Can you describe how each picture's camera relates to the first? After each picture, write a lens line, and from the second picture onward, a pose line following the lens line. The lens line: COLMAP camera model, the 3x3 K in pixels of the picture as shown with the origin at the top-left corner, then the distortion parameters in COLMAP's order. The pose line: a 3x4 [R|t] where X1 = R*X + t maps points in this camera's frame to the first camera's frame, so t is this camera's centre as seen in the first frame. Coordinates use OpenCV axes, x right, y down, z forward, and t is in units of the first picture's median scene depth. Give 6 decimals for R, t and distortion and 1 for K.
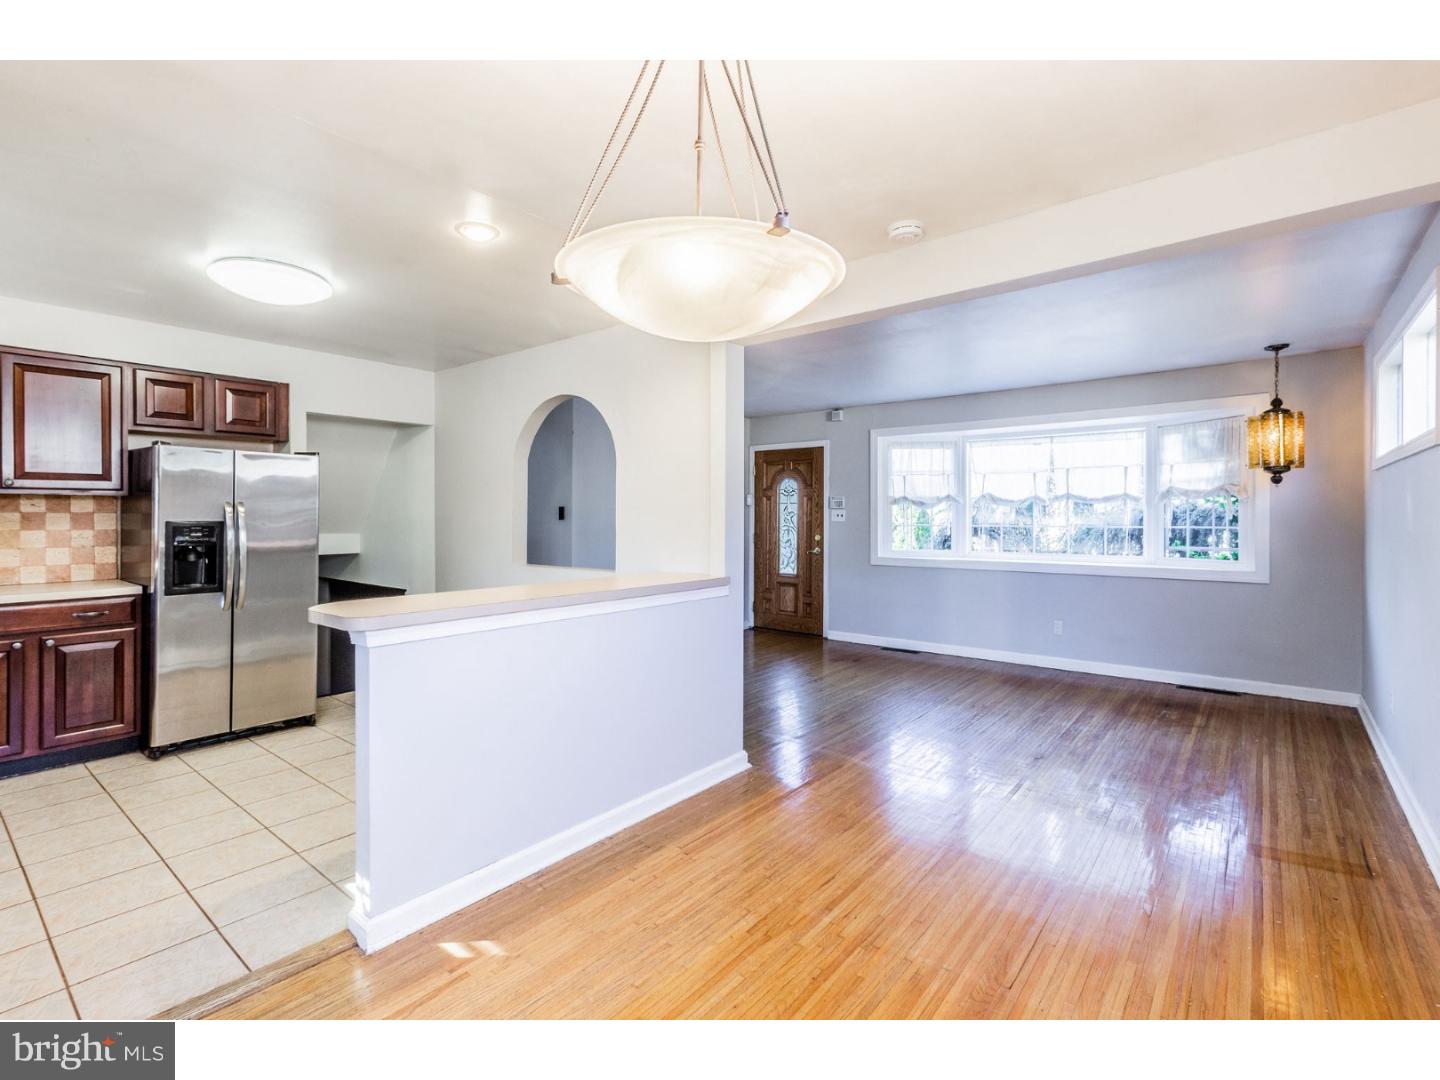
lens RADIAL K [[679.4, 0, 730.9], [0, 679.4, 522.5], [0, 0, 1]] dist [0.015999, -0.000416]
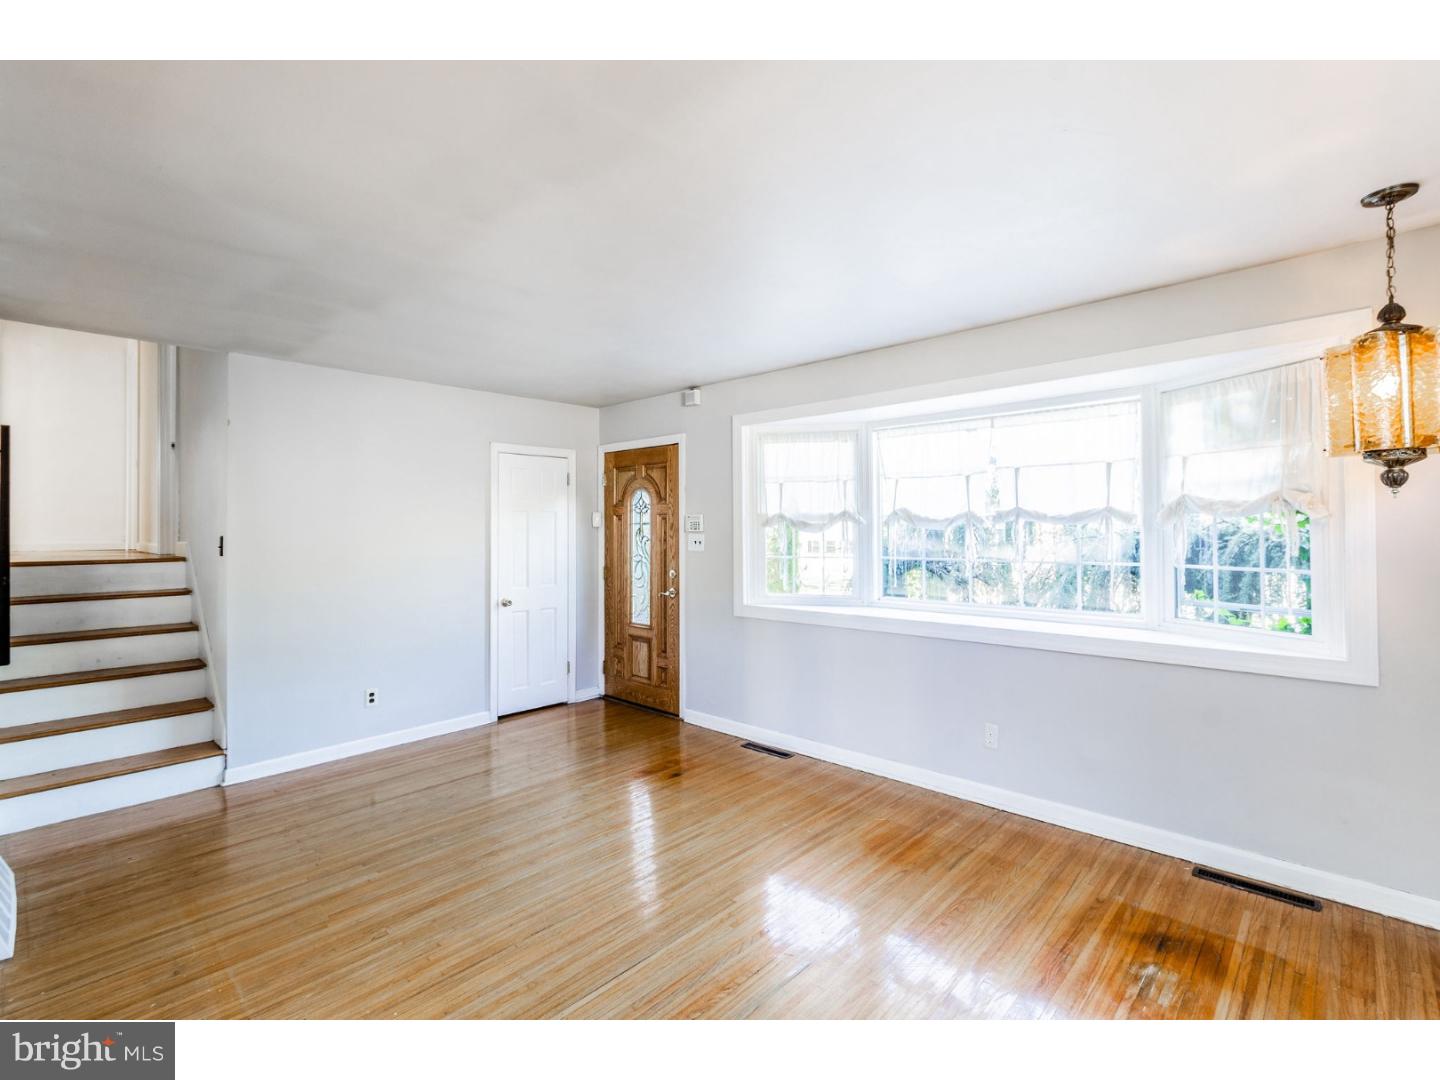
lens RADIAL K [[679.4, 0, 724.1], [0, 679.4, 527.5], [0, 0, 1]] dist [0.015999, -0.000416]
pose [[0.996923, -0.008164, -0.077967, 0.277989], [0.007312, 0.999910, -0.011204, -0.020089], [0.078051, 0.010599, 0.996893, 0.366489]]
